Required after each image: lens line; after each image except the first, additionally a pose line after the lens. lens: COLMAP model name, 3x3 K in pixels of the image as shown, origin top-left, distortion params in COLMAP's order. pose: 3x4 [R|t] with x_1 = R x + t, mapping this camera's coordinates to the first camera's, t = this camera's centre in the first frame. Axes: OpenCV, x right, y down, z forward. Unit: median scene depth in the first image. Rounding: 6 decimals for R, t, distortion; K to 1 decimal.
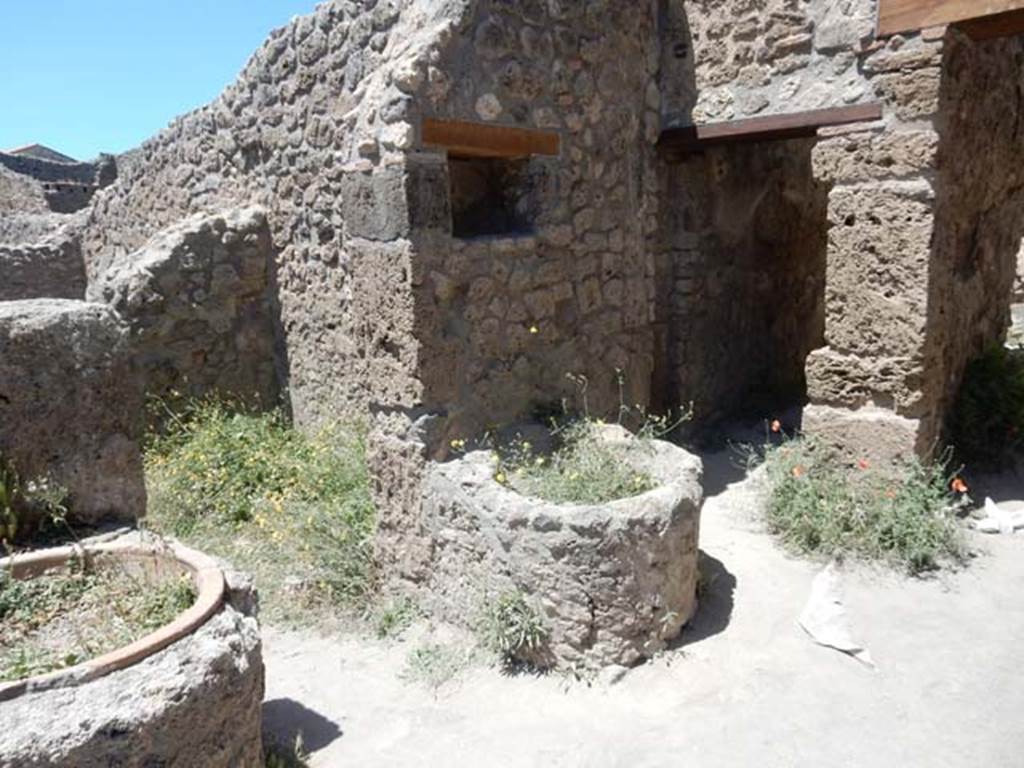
lens RADIAL K [[734.4, 0, 498.1], [0, 734.4, 387.5], [0, 0, 1]] dist [-0.033510, 0.018097]
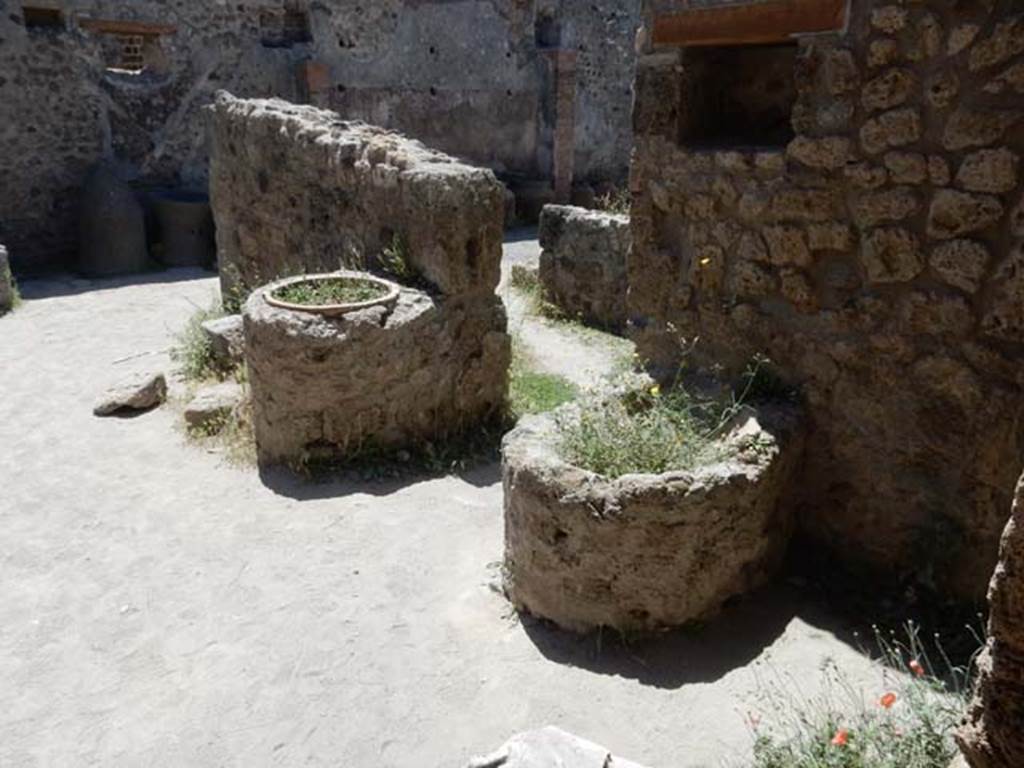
lens RADIAL K [[734.4, 0, 513.1], [0, 734.4, 385.9], [0, 0, 1]] dist [-0.033510, 0.018097]
pose [[-0.065716, 0.374819, -0.924766, 0.850919], [-0.184232, 0.906278, 0.380418, -0.226313], [0.980683, 0.195371, 0.009497, 0.789913]]
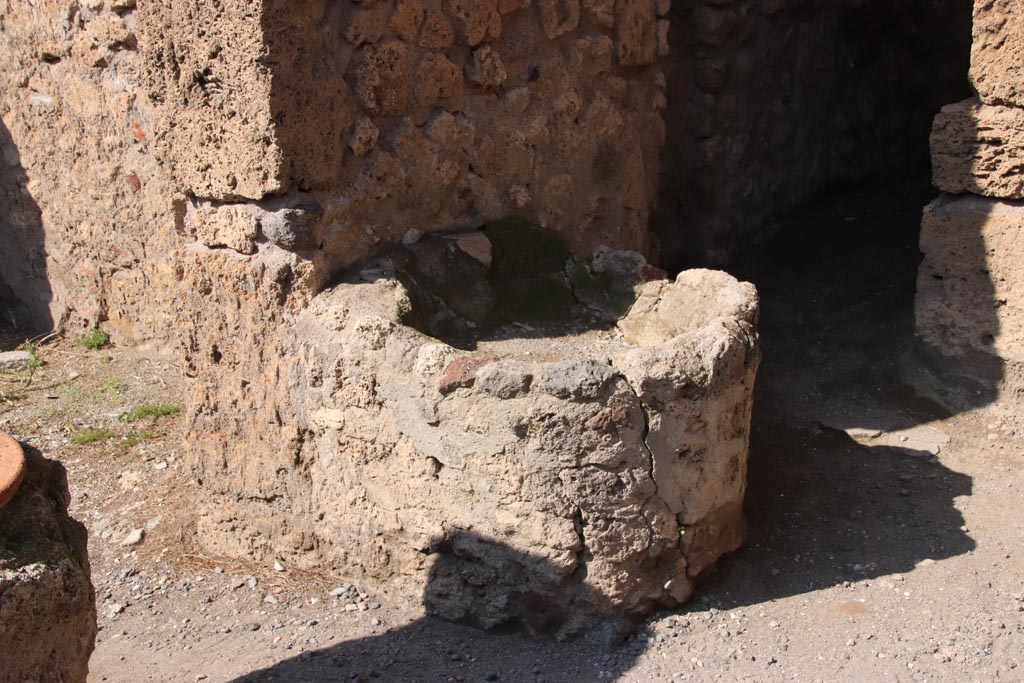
lens RADIAL K [[1439.6, 0, 498.1], [0, 1439.6, 343.2], [0, 0, 1]] dist [0.232251, 0.000000]
pose [[0.992501, -0.011383, 0.121709, -0.067919], [0.000656, 0.996136, 0.087821, 0.037951], [-0.122238, -0.087083, 0.988673, -0.135767]]
